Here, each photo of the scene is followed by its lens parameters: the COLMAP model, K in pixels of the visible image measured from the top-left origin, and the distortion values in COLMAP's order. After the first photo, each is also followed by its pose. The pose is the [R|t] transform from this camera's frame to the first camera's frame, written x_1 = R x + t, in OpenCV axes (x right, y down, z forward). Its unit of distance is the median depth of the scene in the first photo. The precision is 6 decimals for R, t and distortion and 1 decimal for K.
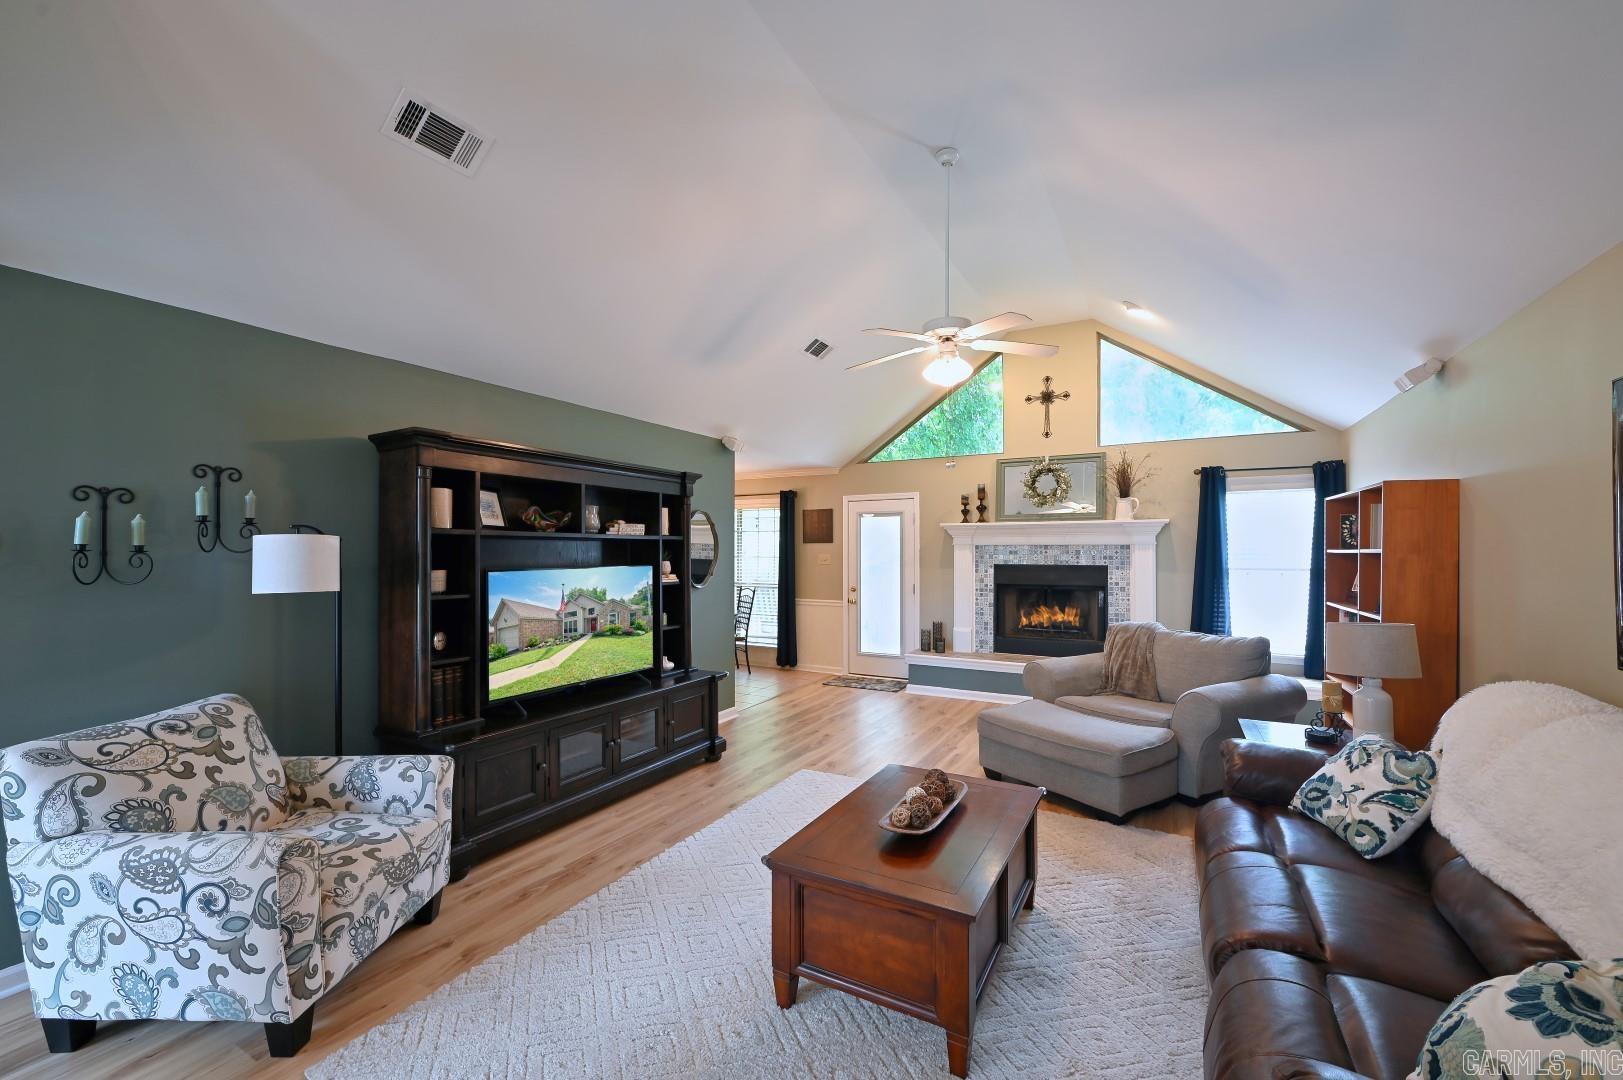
lens RADIAL K [[638.6, 0, 815.0], [0, 638.6, 543.6], [0, 0, 1]] dist [-0.000112, -0.000143]
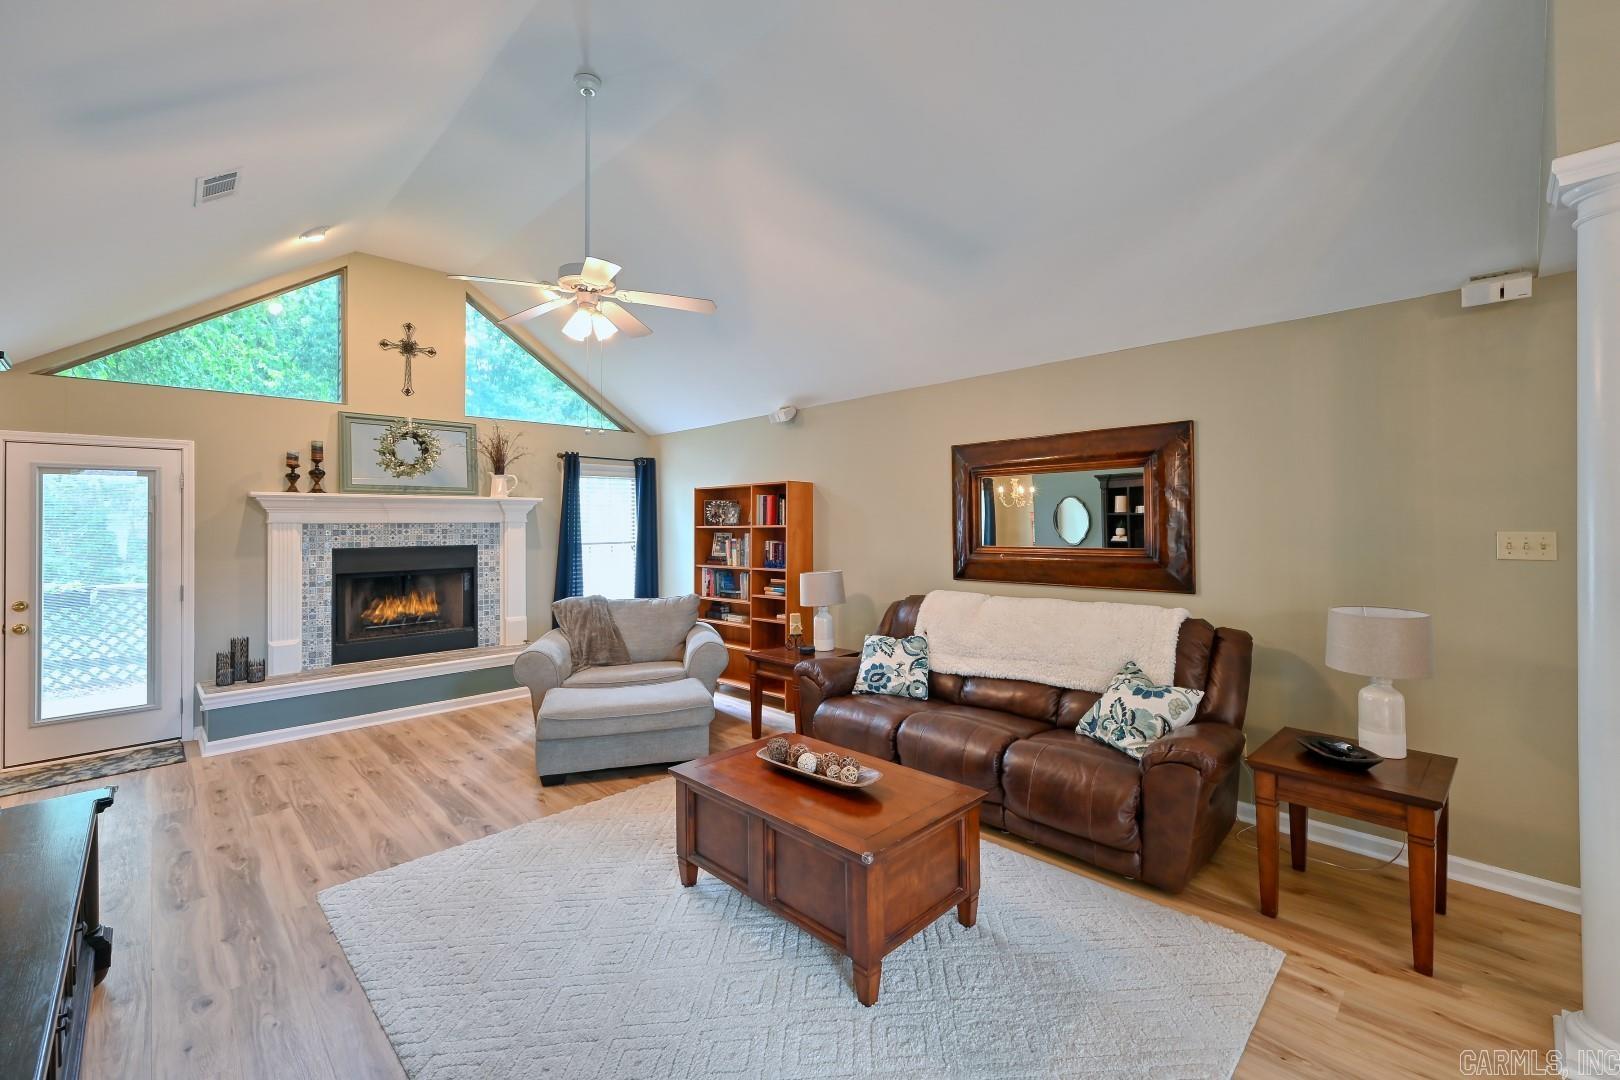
lens RADIAL K [[665.6, 0, 807.4], [0, 665.6, 511.8], [0, 0, 1]] dist [0.001158, -0.000076]
pose [[0.310350, 0.015715, 0.950493, -0.320655], [-0.000023, 0.999863, -0.016524, 0.001903], [-0.950622, 0.005106, 0.310308, 0.239012]]
